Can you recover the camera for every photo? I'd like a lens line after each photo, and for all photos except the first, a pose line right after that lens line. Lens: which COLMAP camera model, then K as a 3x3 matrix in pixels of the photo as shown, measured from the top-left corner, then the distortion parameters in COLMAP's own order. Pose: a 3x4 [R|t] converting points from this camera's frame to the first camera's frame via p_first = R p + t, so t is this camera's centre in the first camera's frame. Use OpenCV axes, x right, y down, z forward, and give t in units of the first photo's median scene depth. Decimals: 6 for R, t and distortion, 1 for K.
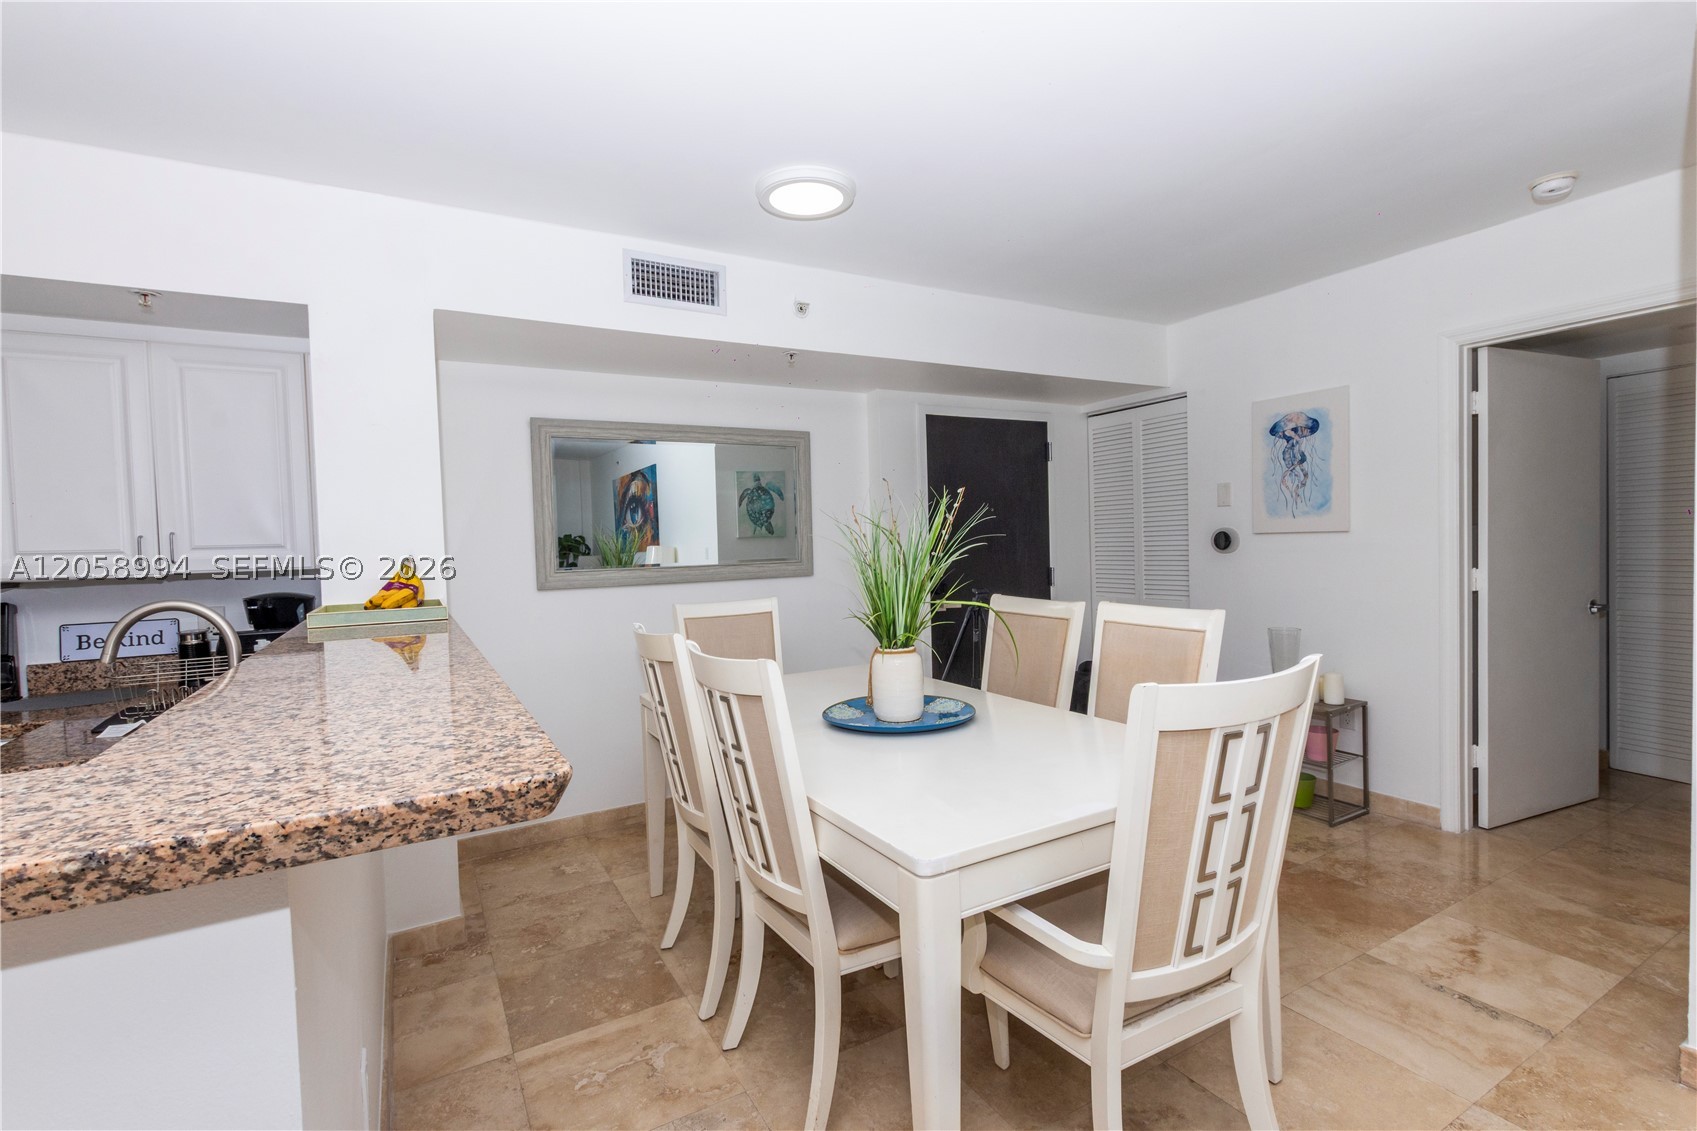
lens RADIAL K [[782.2, 0, 855.7], [0, 782.2, 563.1], [0, 0, 1]] dist [0.003448, -0.001313]
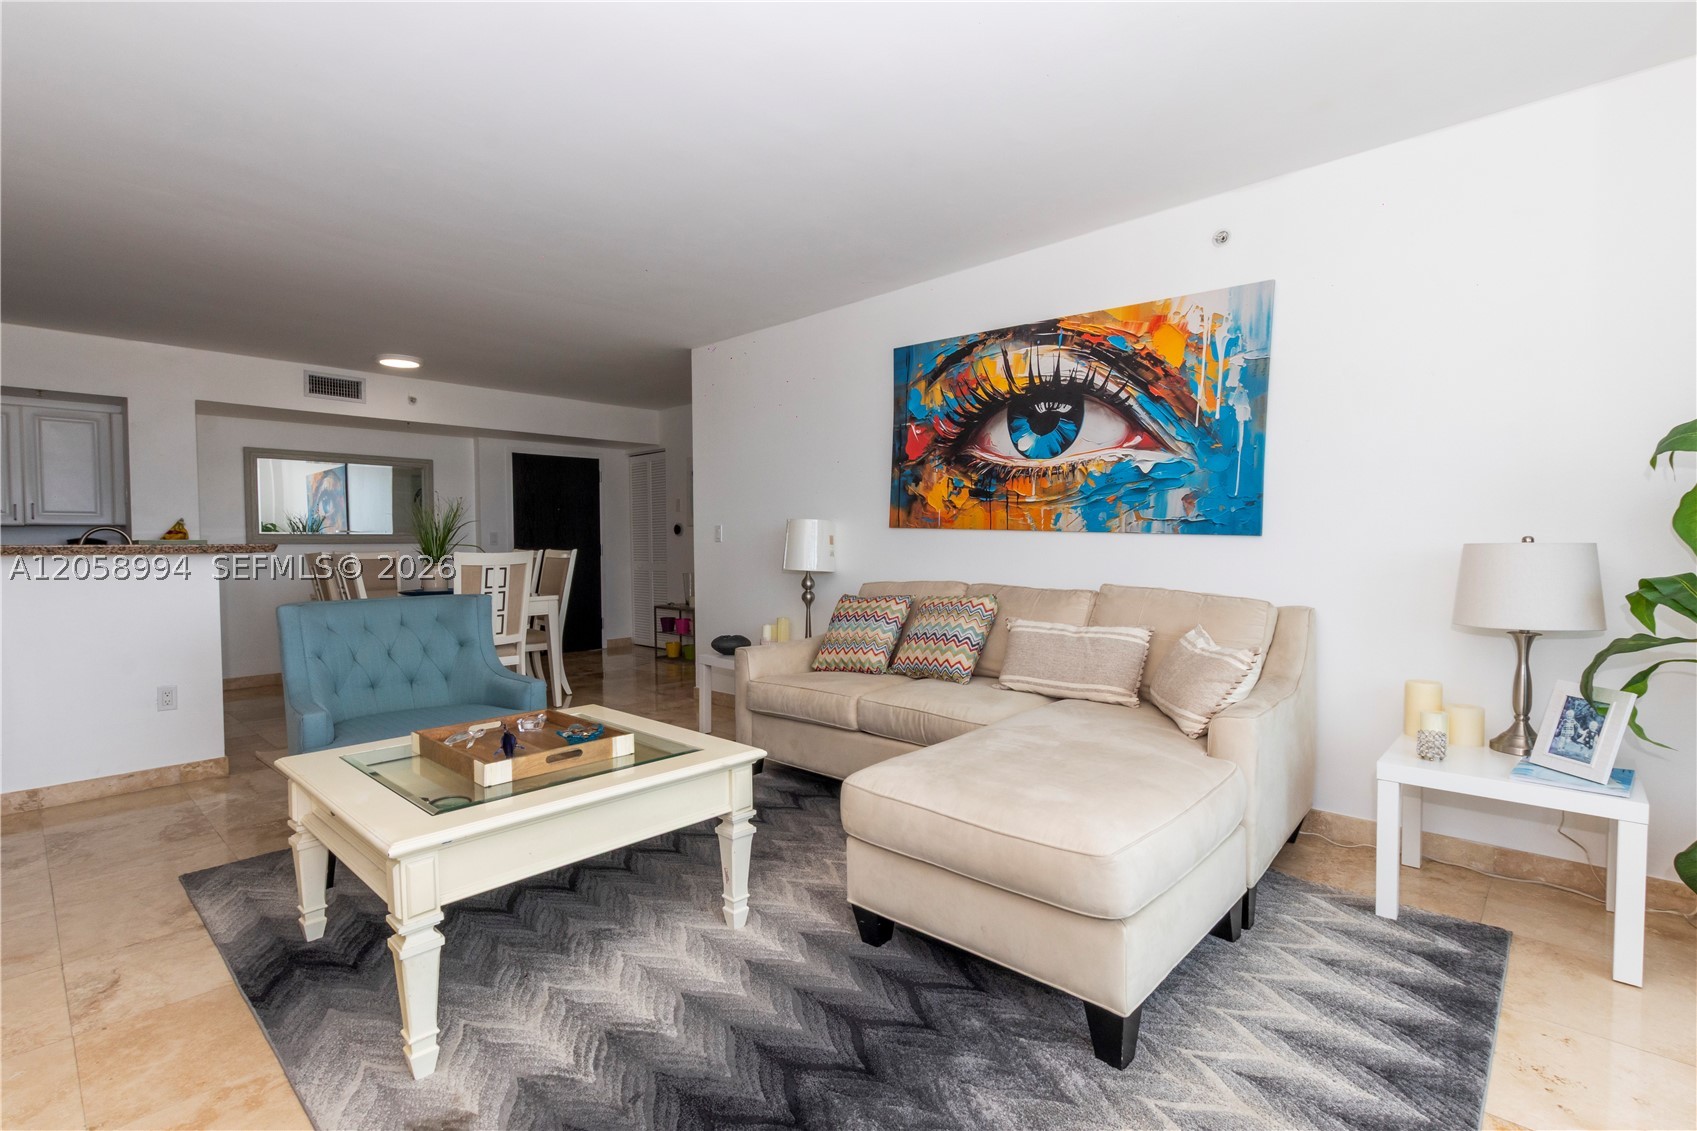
lens RADIAL K [[782.2, 0, 856.0], [0, 782.2, 578.5], [0, 0, 1]] dist [0.003448, -0.001313]
pose [[0.951877, 0.007997, 0.306377, 0.516493], [-0.011803, 0.999874, 0.010572, 0.110968], [-0.306254, -0.013680, 0.951852, -1.595753]]
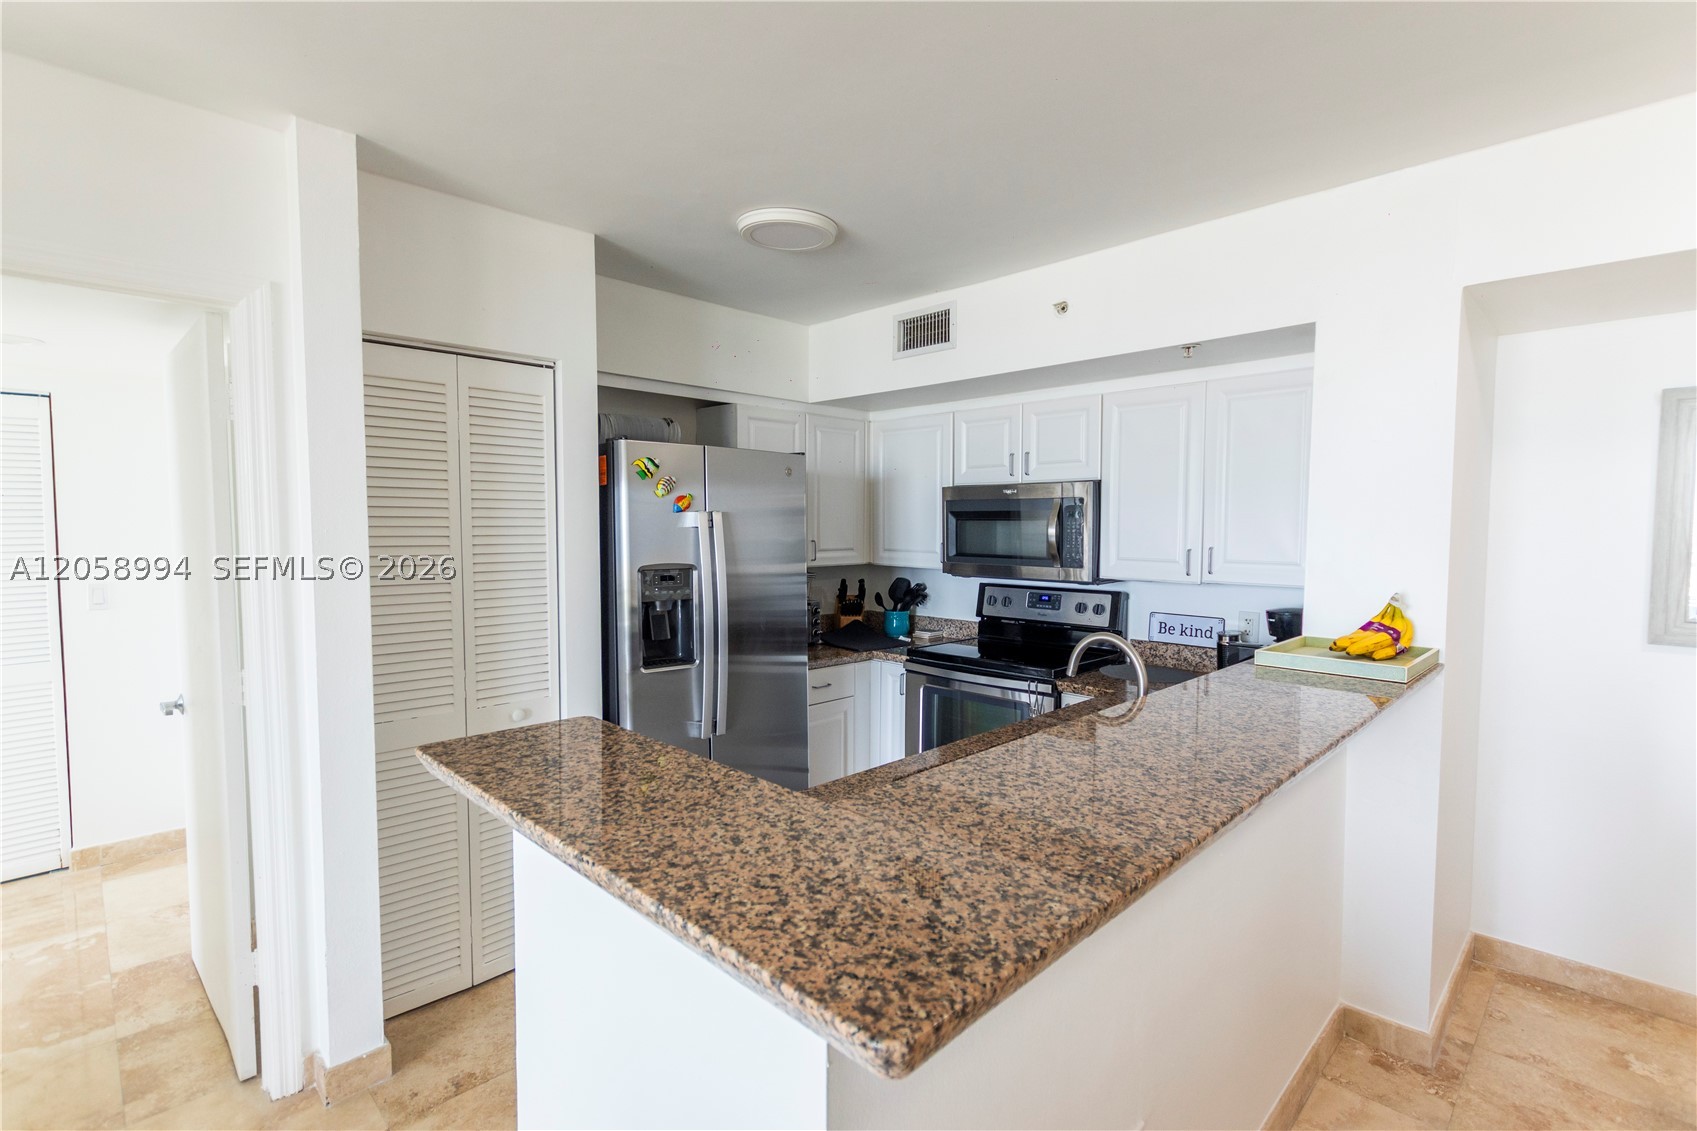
lens RADIAL K [[782.2, 0, 829.9], [0, 782.2, 564.8], [0, 0, 1]] dist [0.003448, -0.001313]
pose [[0.253447, 0.076998, -0.964280, 0.095497], [-0.038239, 0.996845, 0.069548, -0.076162], [0.966593, 0.019247, 0.255592, 0.181832]]
